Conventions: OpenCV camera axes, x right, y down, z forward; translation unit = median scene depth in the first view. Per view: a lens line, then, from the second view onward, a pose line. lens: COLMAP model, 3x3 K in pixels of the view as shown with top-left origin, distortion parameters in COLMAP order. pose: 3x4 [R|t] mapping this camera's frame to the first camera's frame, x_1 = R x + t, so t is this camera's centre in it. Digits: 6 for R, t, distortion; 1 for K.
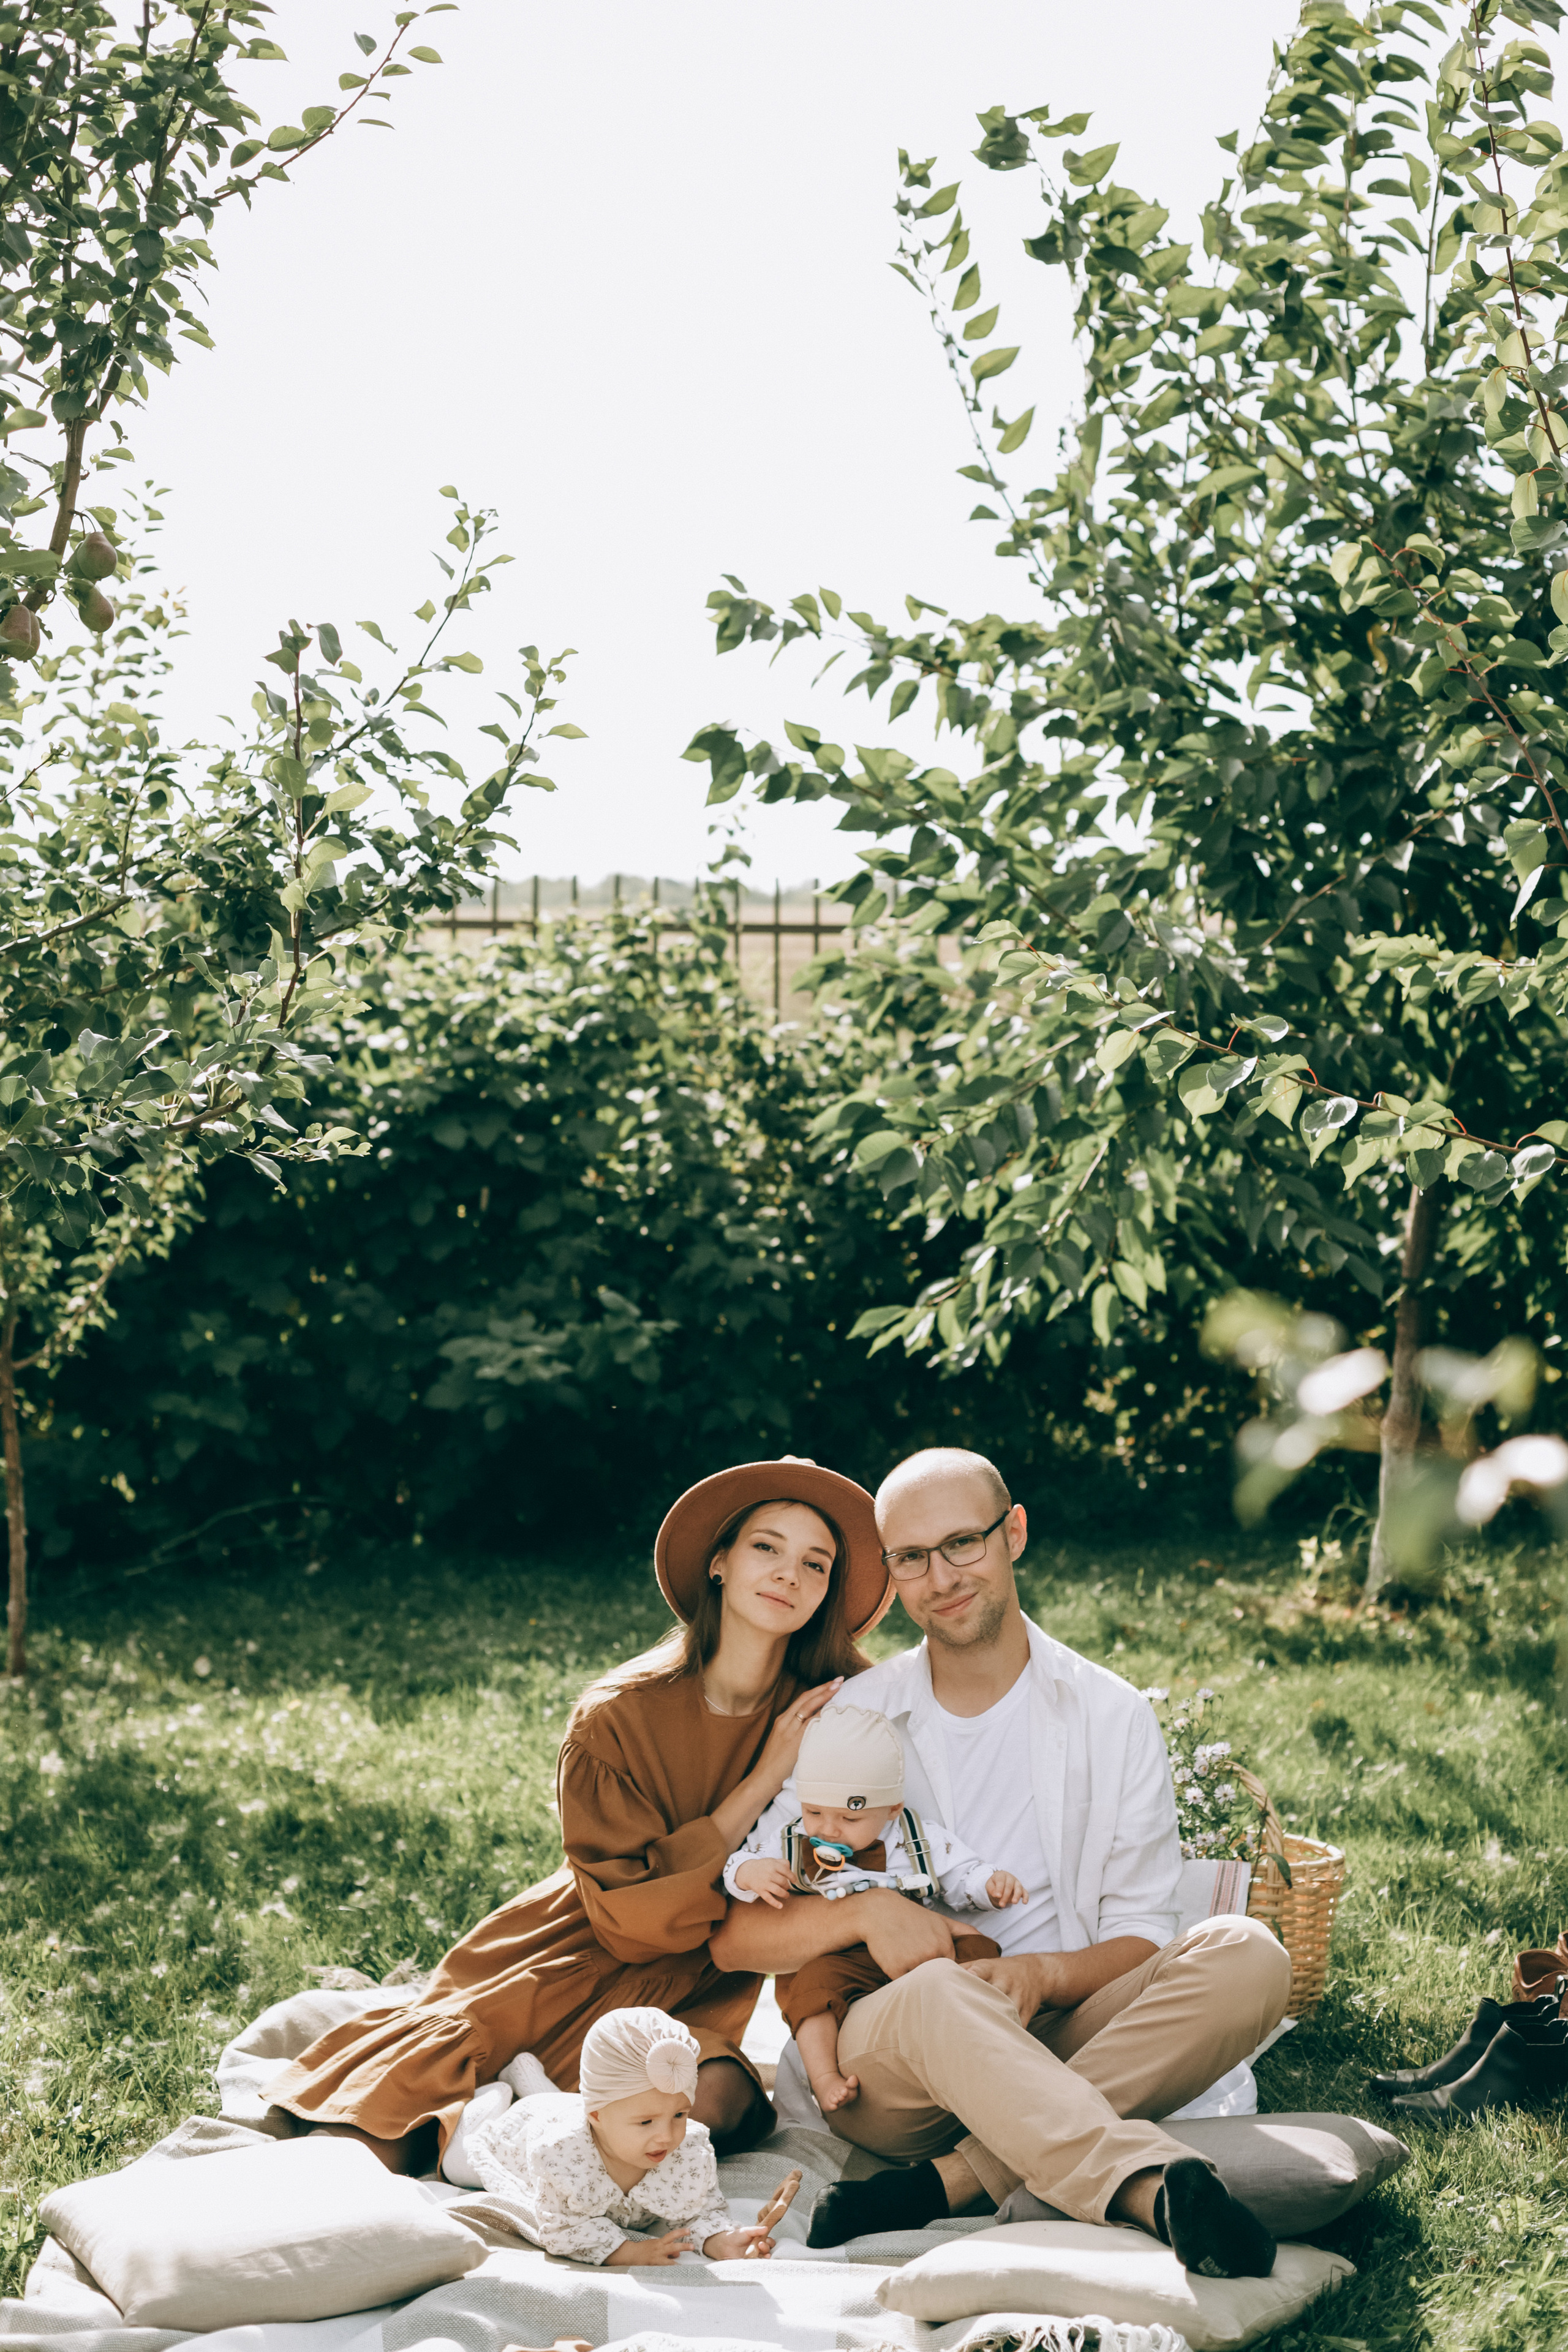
lens RADIAL K [[2590.0, 0, 784.0], [0, 2590.0, 1176.0], [0, 0, 1]] dist [-0.024200, -0.006546]
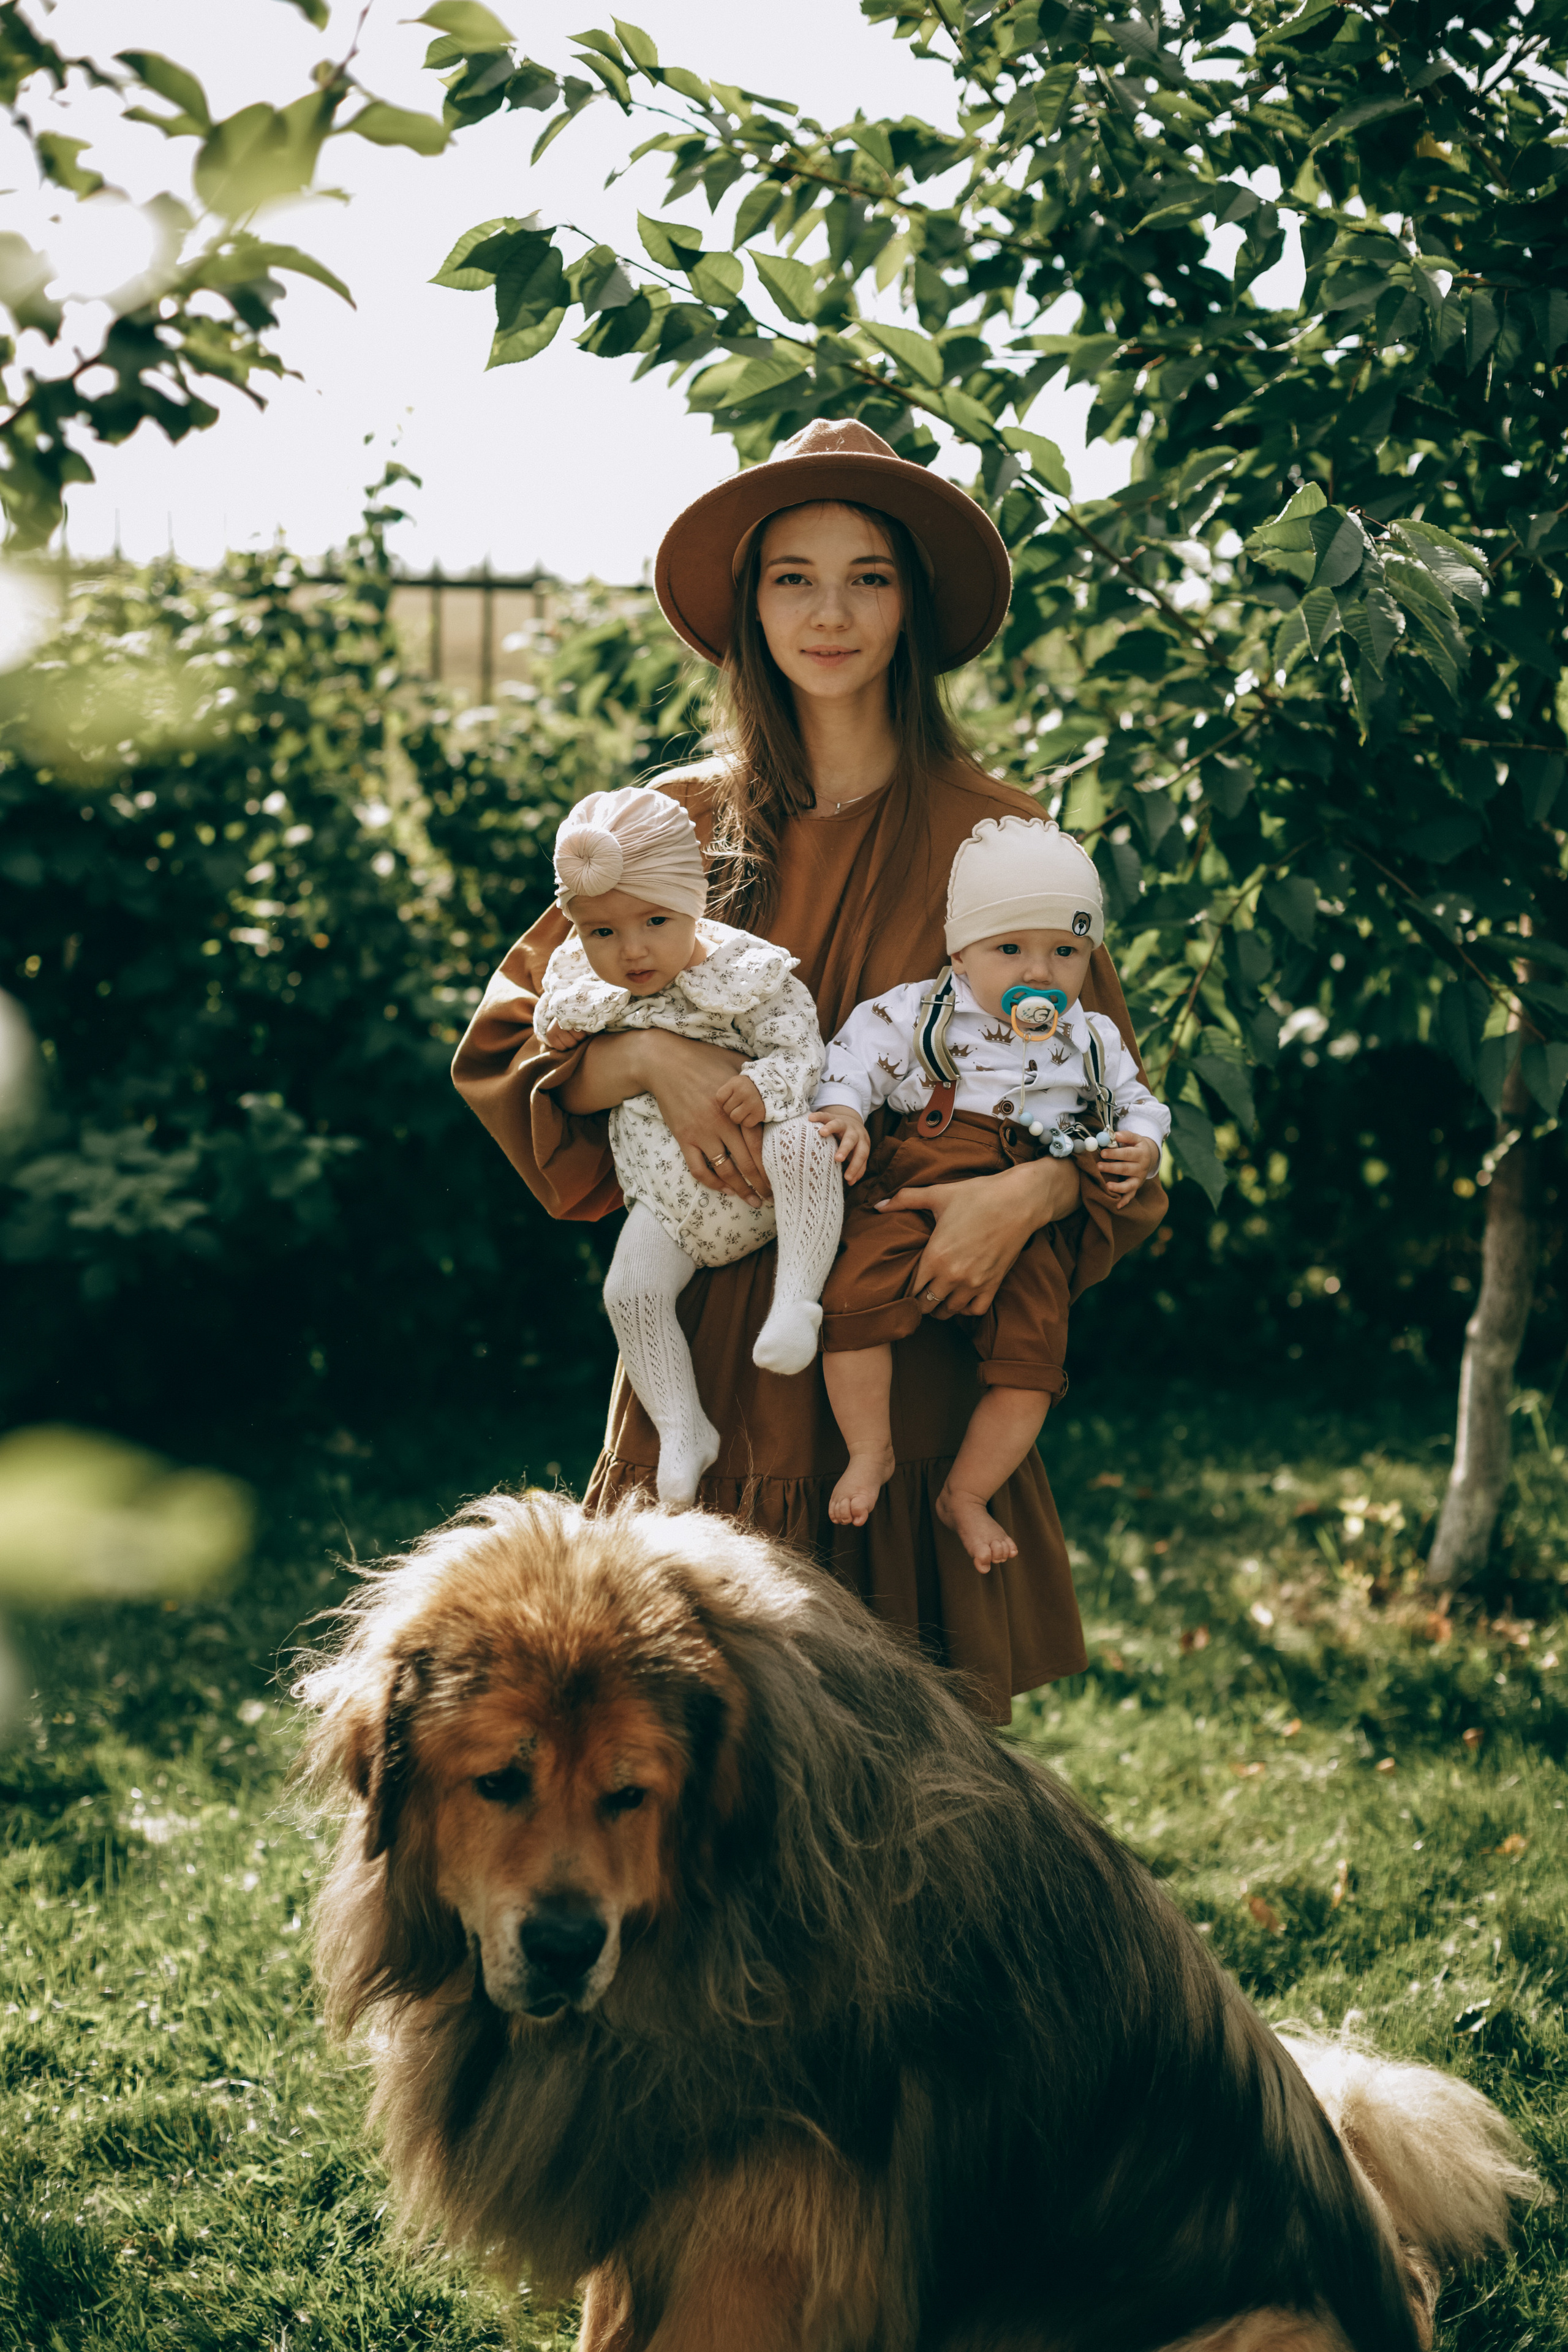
lens RADIAL K [[2590.0, 0, 784.0], [0, 2590.0, 1176.0], [0, 0, 1]] dist [-0.024200, -0.006546]
pose [[0.985222, -0.012673, 0.170811, -0.046550], [-0.009572, 0.991627, 0.128782, -0.025890], [-0.171013, -0.128514, 0.976852, 0.279677]]
